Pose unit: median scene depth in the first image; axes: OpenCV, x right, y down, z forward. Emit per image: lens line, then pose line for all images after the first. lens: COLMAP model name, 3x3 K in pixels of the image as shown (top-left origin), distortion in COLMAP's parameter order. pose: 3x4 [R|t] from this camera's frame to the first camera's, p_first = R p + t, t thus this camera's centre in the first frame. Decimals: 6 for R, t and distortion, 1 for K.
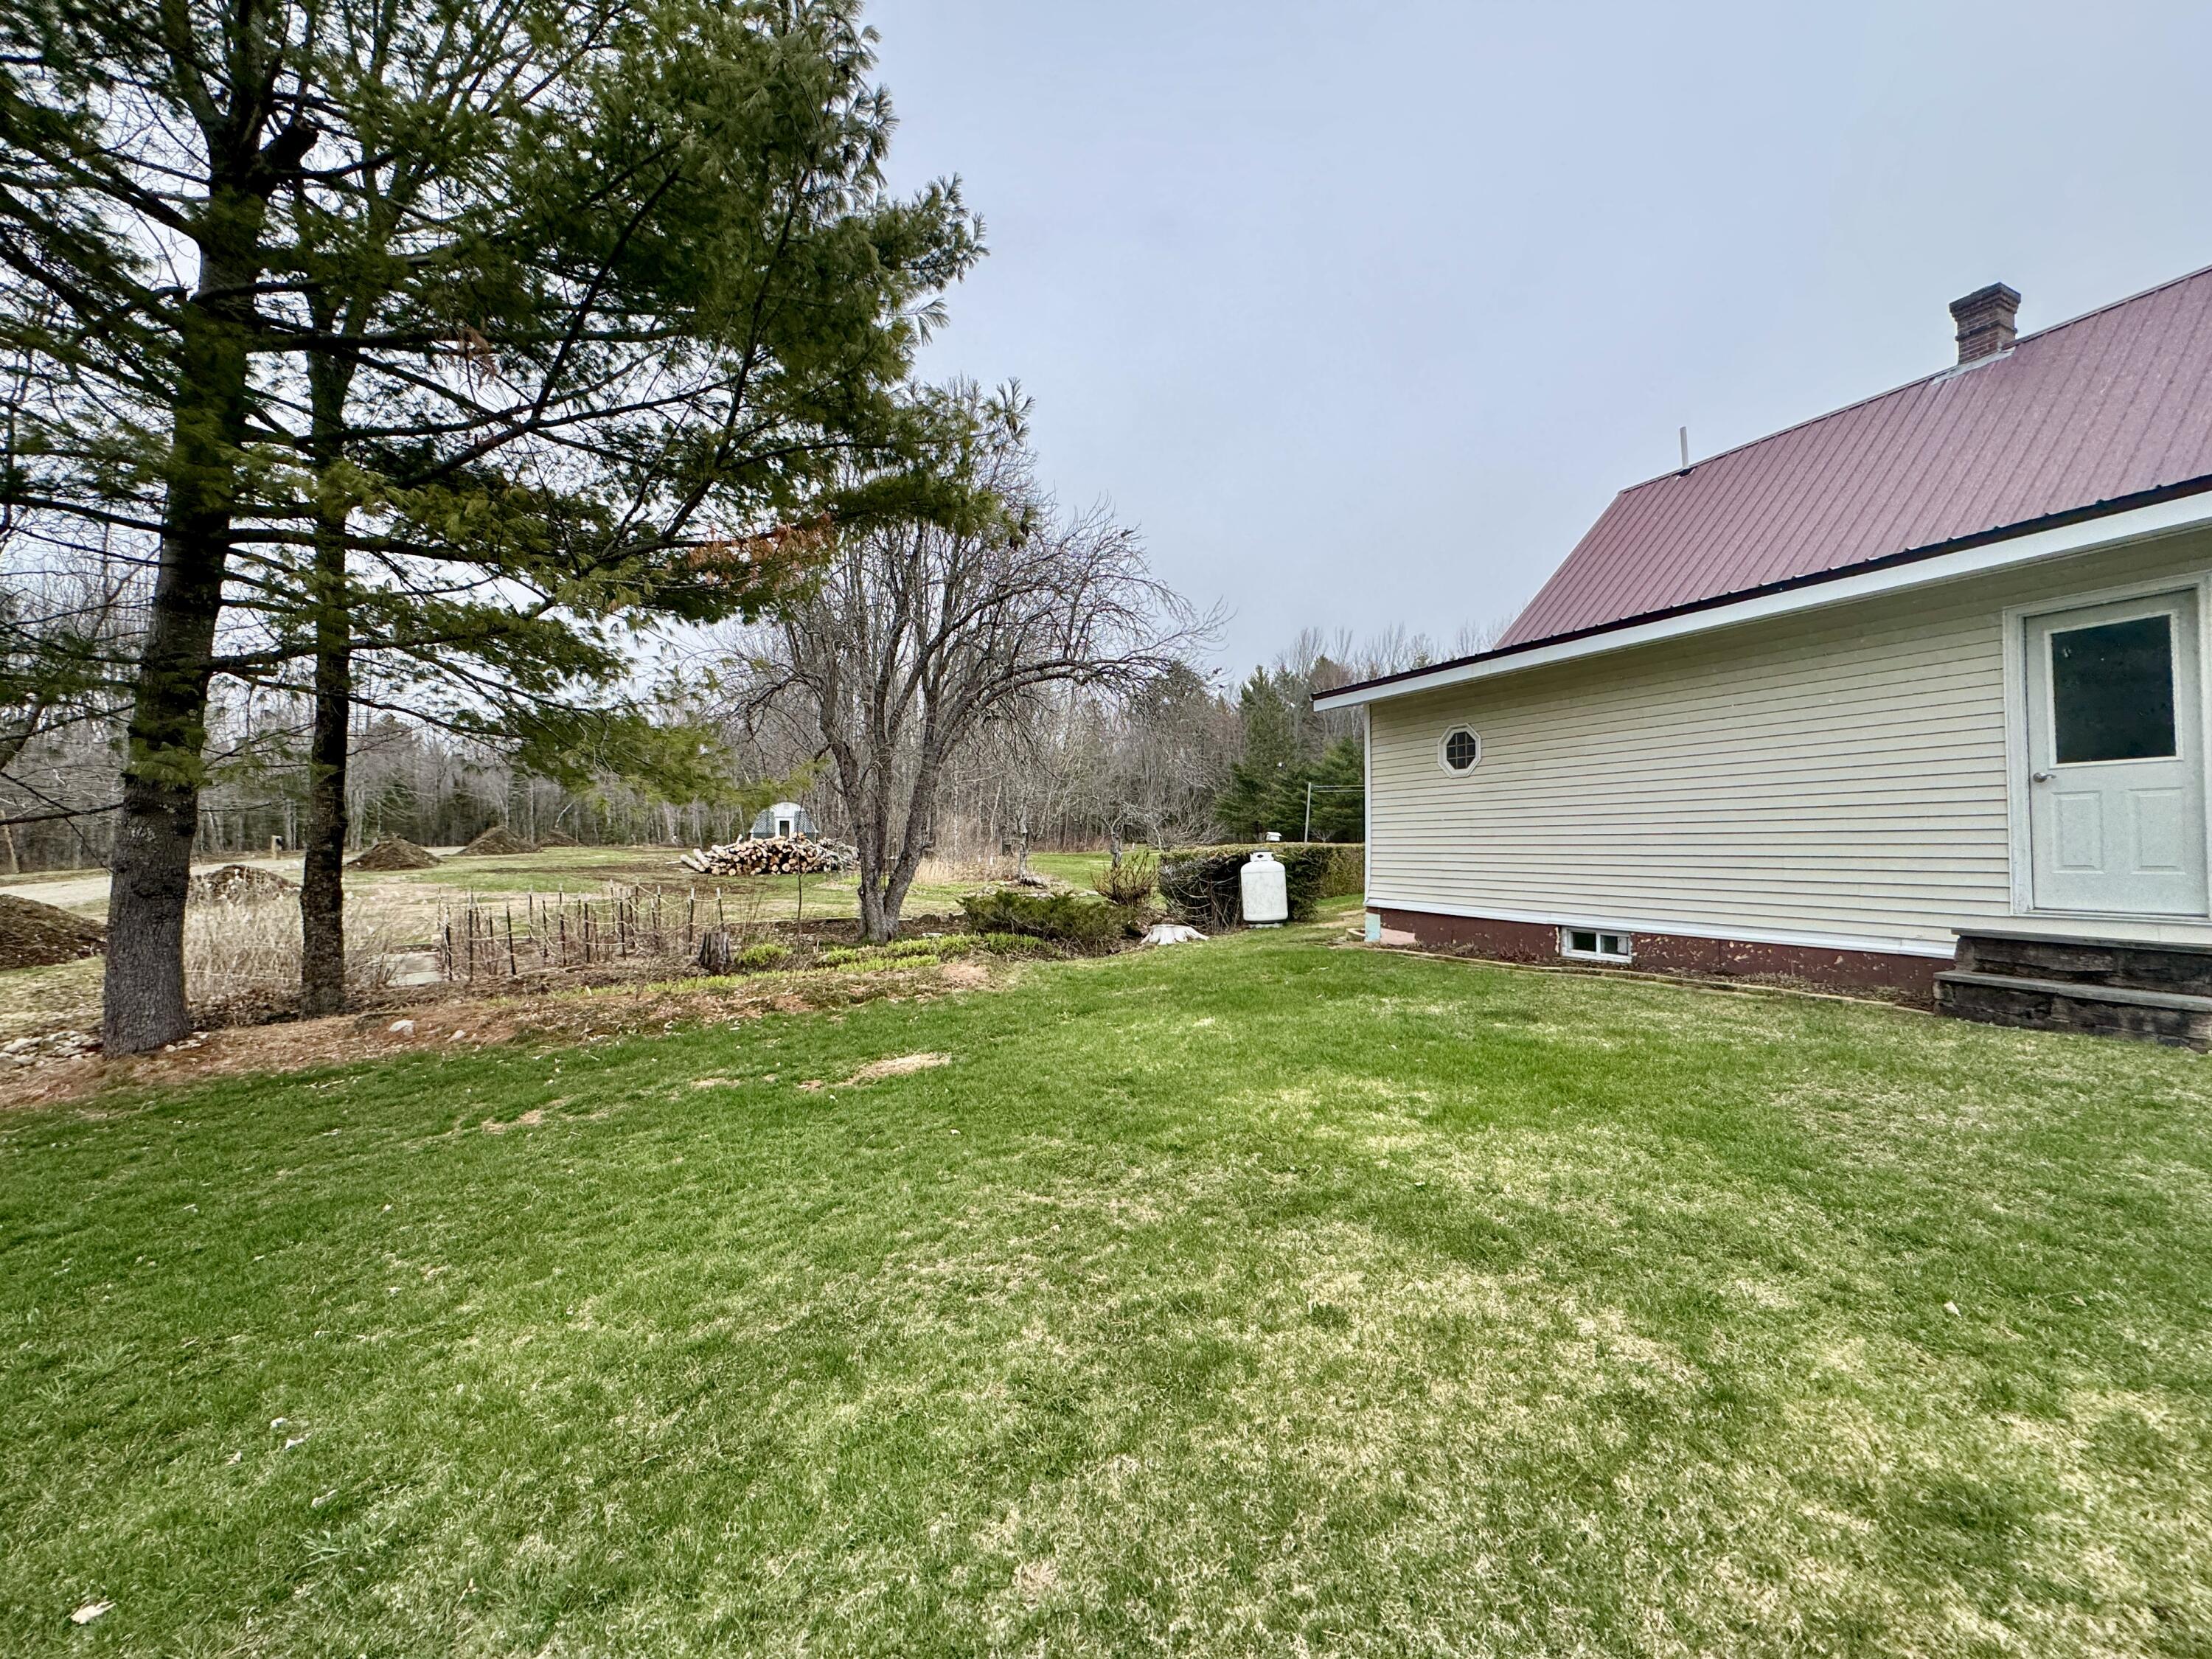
lens RADIAL K [[880.3, 0, 1096.8], [0, 880.3, 828.3], [0, 0, 1]] dist [0.002518, 0.000453]
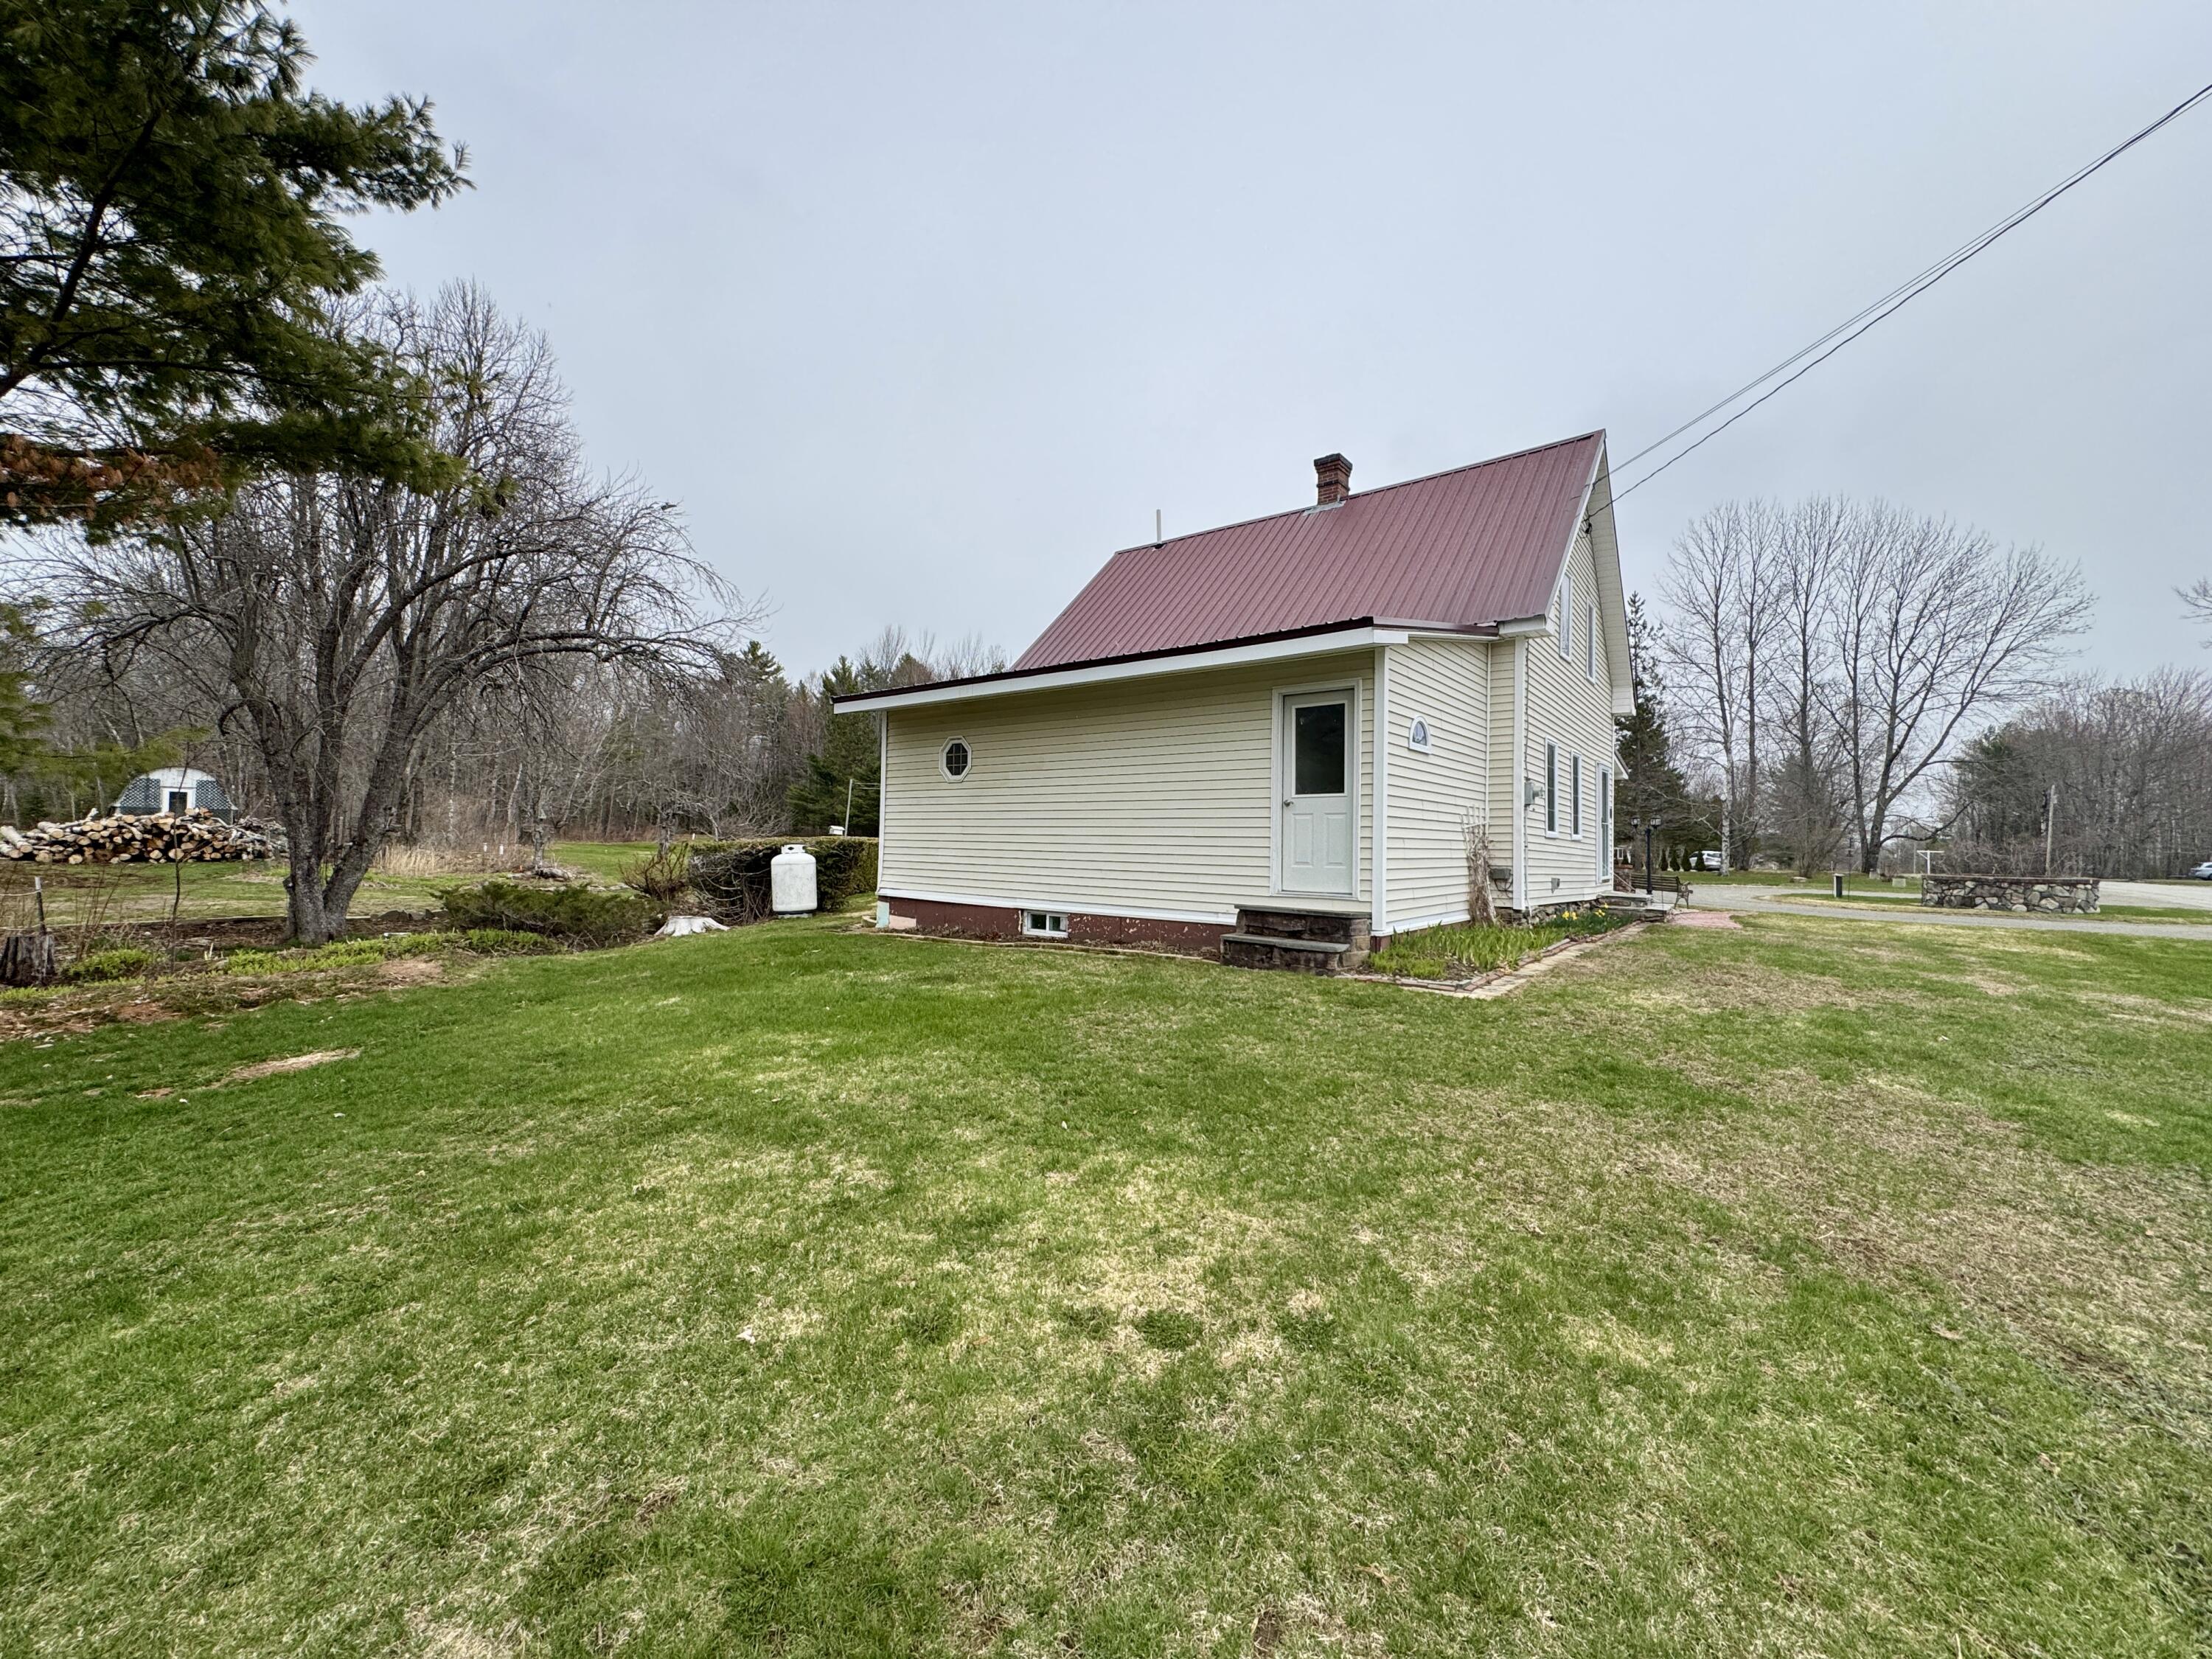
lens RADIAL K [[883.2, 0, 1093.5], [0, 883.2, 825.3], [0, 0, 1]] dist [0.001250, 0.000571]
pose [[0.896752, 0.029216, 0.441568, 0.057804], [-0.030177, 0.999533, -0.004849, -0.001380], [-0.441504, -0.008977, 0.897214, -0.102684]]
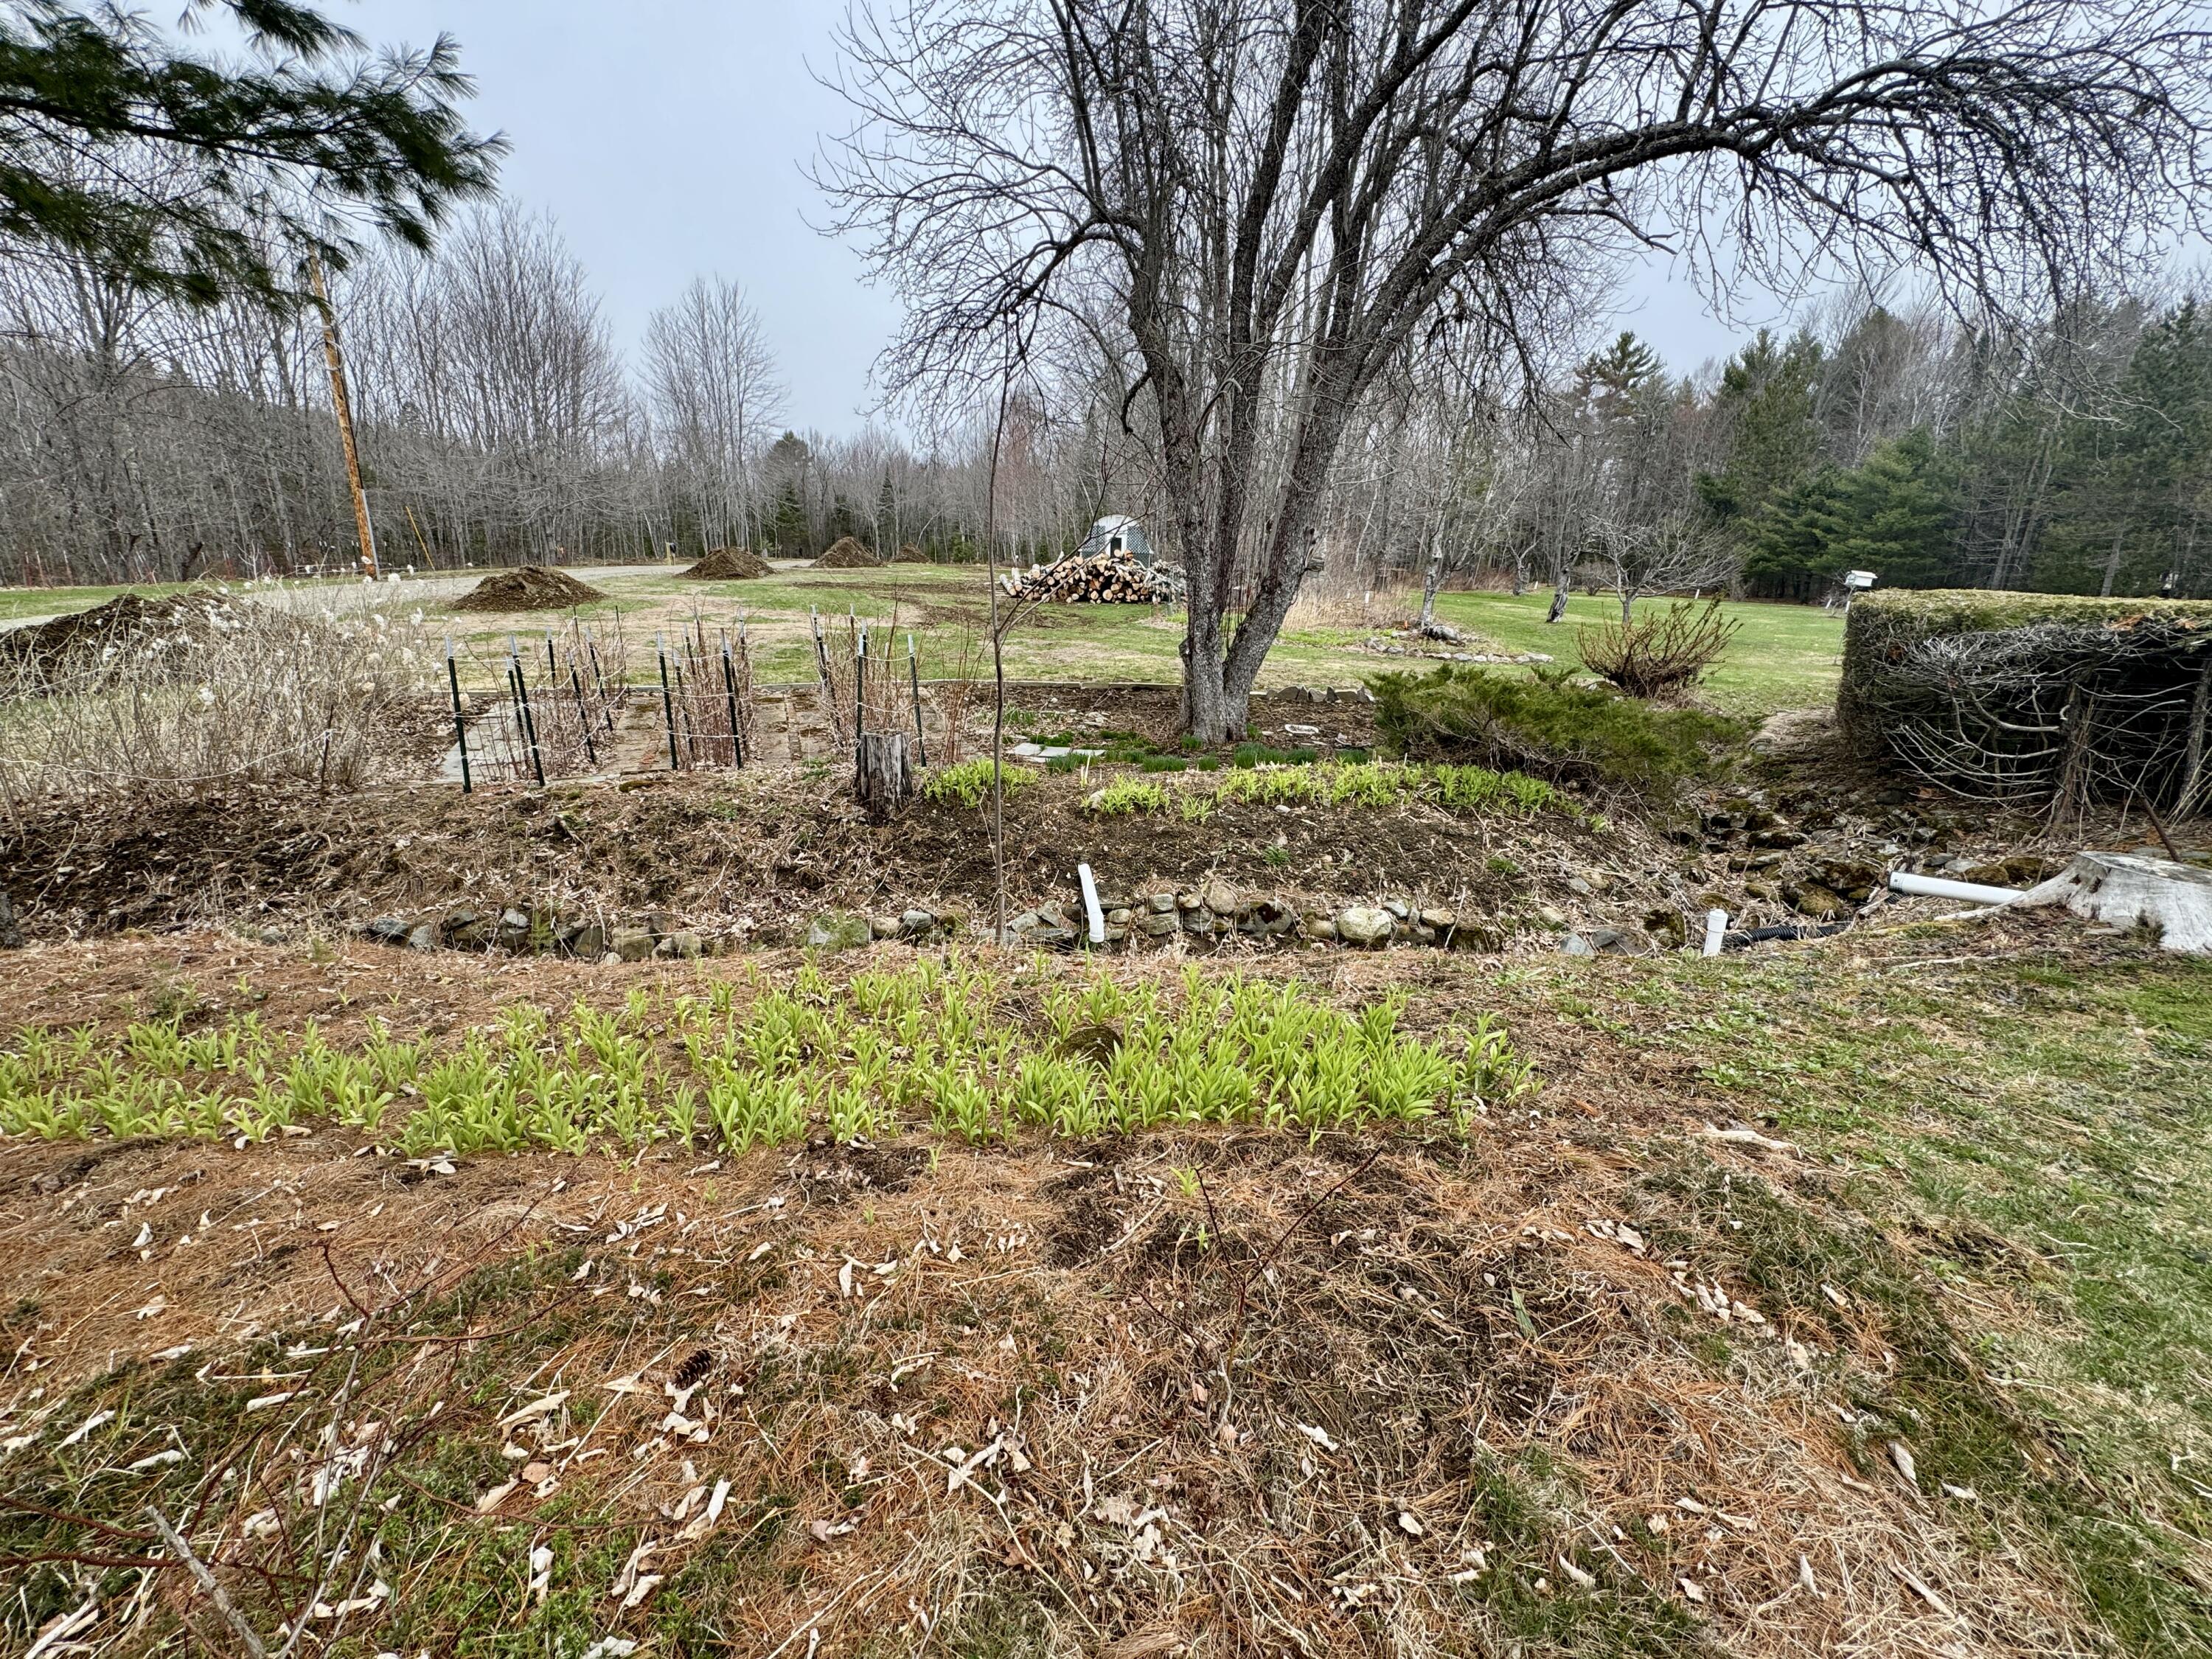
lens RADIAL K [[880.1, 0, 1103.2], [0, 880.1, 829.8], [0, 0, 1]] dist [-0.002249, 0.000849]
pose [[0.931114, 0.135470, -0.338637, -0.169780], [-0.029473, 0.953373, 0.300353, 0.023400], [0.363536, -0.269683, 0.891691, 0.685848]]
